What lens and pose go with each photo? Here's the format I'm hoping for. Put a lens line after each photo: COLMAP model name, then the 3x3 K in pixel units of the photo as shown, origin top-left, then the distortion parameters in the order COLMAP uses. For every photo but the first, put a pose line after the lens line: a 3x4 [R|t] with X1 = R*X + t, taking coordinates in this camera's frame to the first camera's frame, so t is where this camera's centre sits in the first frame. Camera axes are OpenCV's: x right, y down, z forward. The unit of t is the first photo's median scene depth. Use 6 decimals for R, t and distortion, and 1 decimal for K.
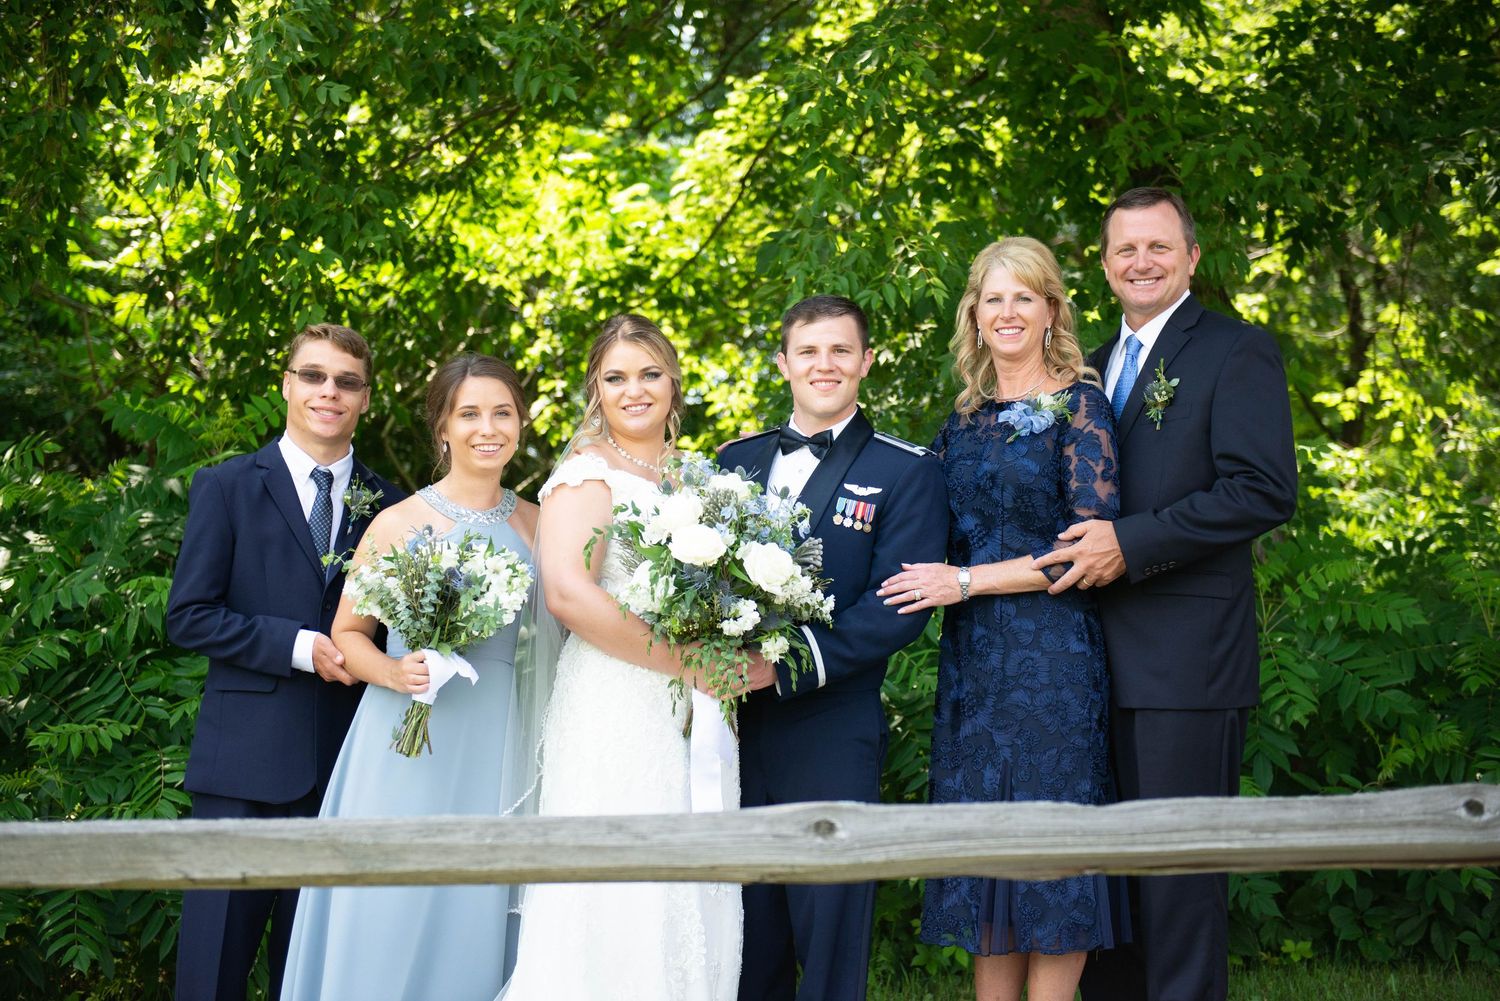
lens RADIAL K [[2427.7, 0, 747.3], [0, 2427.7, 502.2], [0, 0, 1]] dist [-0.230694, 0.000000]
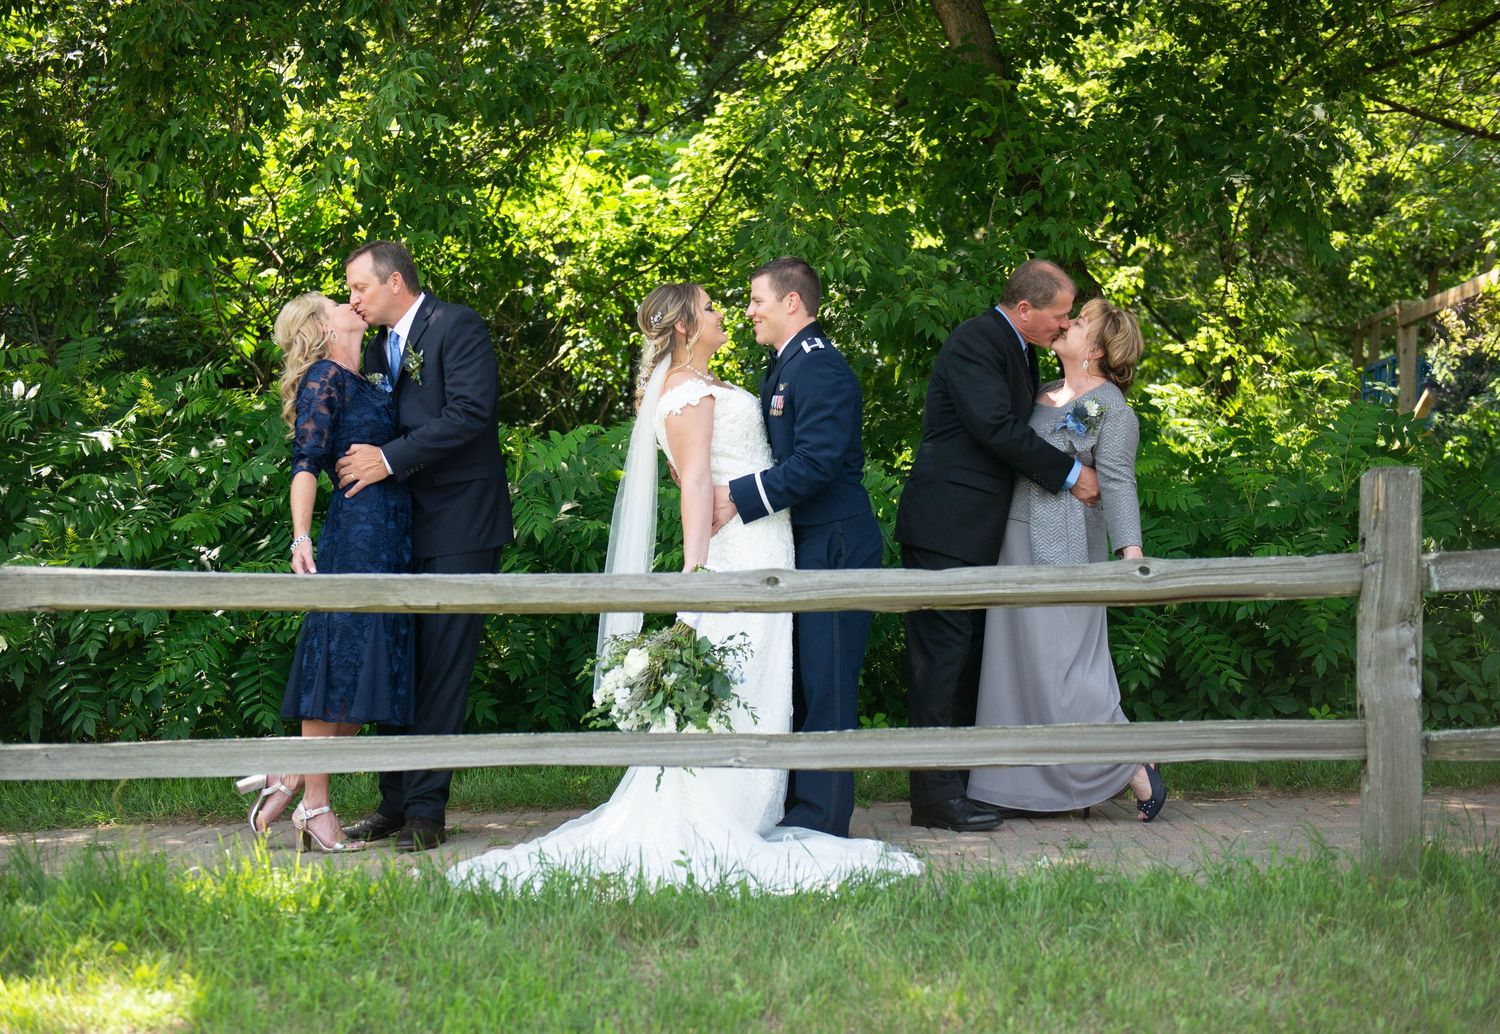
lens RADIAL K [[2661.9, 0, 750.9], [0, 2661.9, 516.6], [0, 0, 1]] dist [-0.243236, 0.000000]
pose [[0.999895, 0.009418, 0.011005, -0.002429], [-0.009591, 0.999829, 0.015818, 0.028011], [-0.010854, -0.015922, 0.999814, -0.436862]]
